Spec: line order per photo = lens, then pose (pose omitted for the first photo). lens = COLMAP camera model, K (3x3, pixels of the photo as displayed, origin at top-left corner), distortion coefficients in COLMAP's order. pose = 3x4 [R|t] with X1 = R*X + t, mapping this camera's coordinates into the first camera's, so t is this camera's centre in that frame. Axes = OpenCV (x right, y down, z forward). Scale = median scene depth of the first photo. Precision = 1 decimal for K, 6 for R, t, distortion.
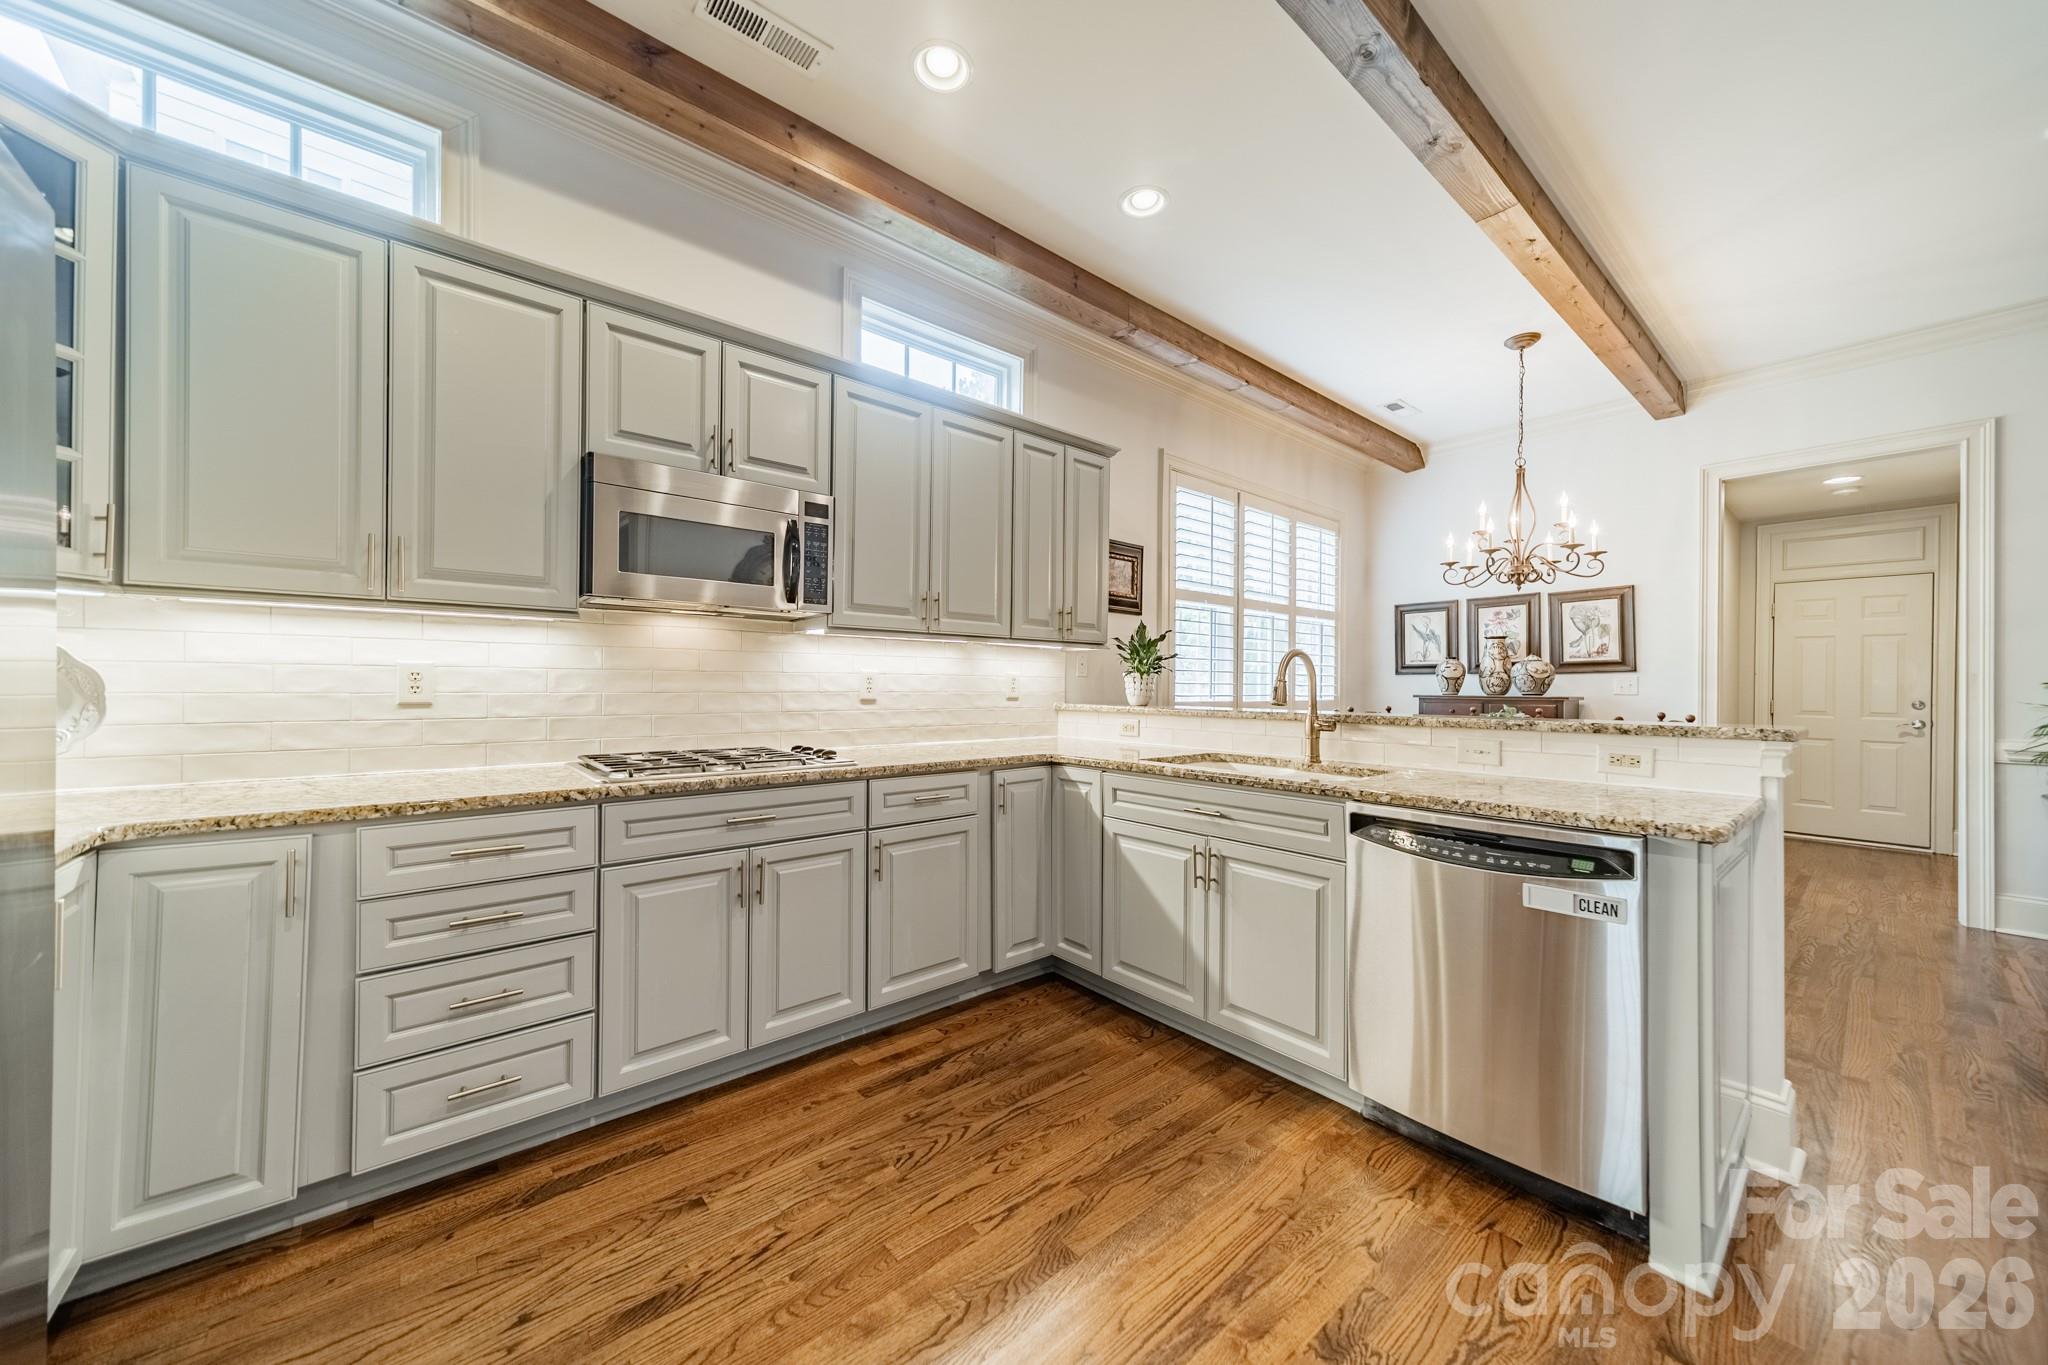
lens RADIAL K [[729.2, 0, 1029.8], [0, 729.2, 683.5], [0, 0, 1]] dist [0.008256, 0.000166]
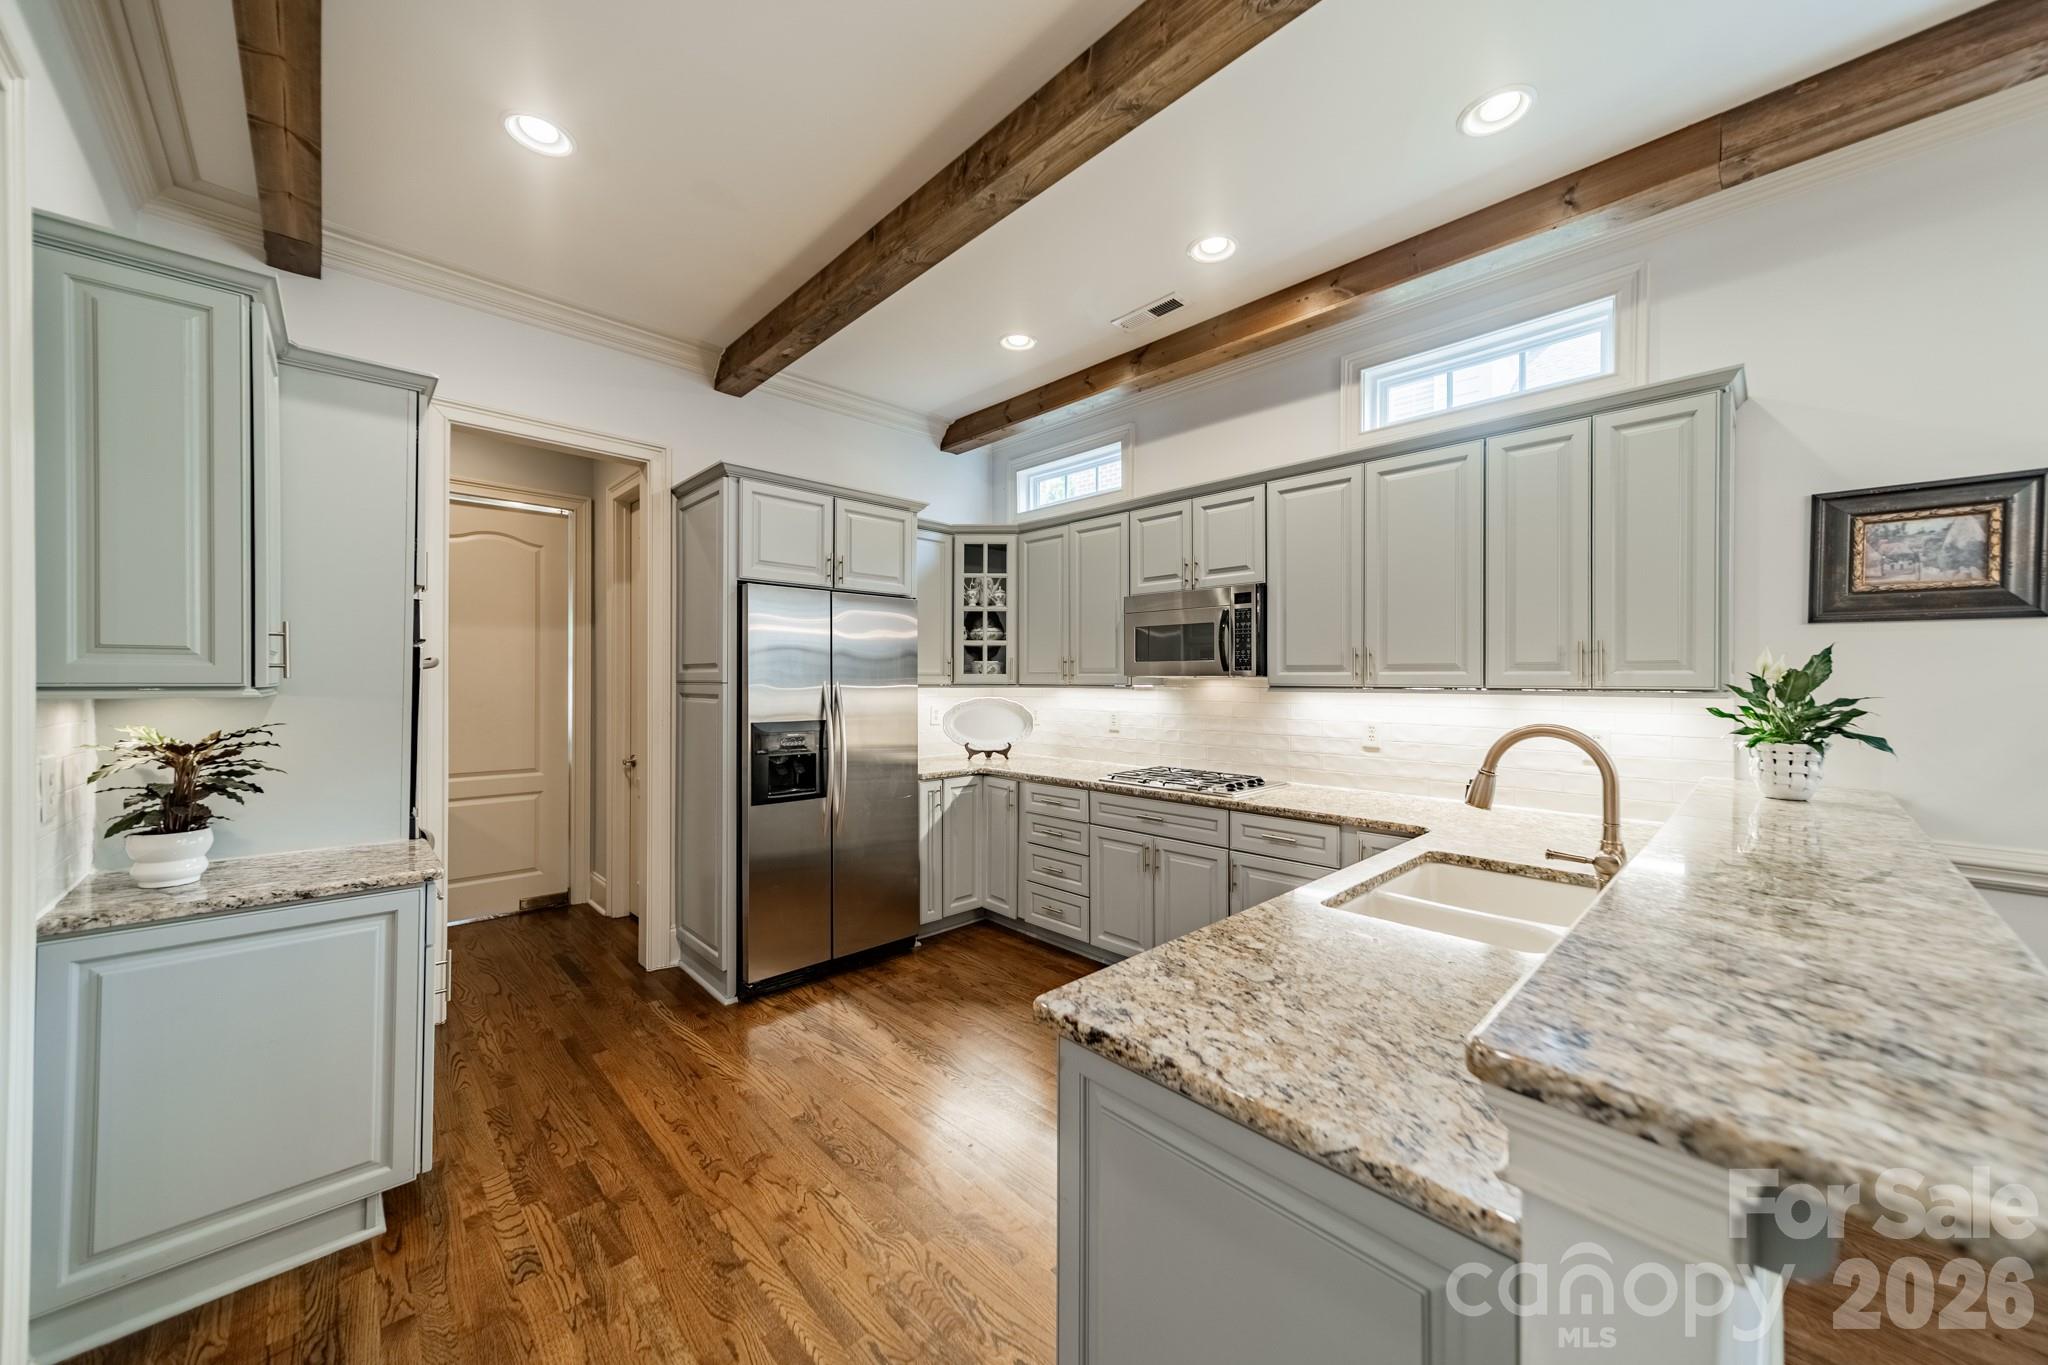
lens RADIAL K [[733.0, 0, 1027.1], [0, 733.0, 681.4], [0, 0, 1]] dist [0.008271, 0.000160]
pose [[0.061855, -0.005596, -0.998069, 1.024491], [-0.001470, 0.999983, -0.005698, -0.084501], [0.998084, 0.001819, 0.061846, 0.558703]]
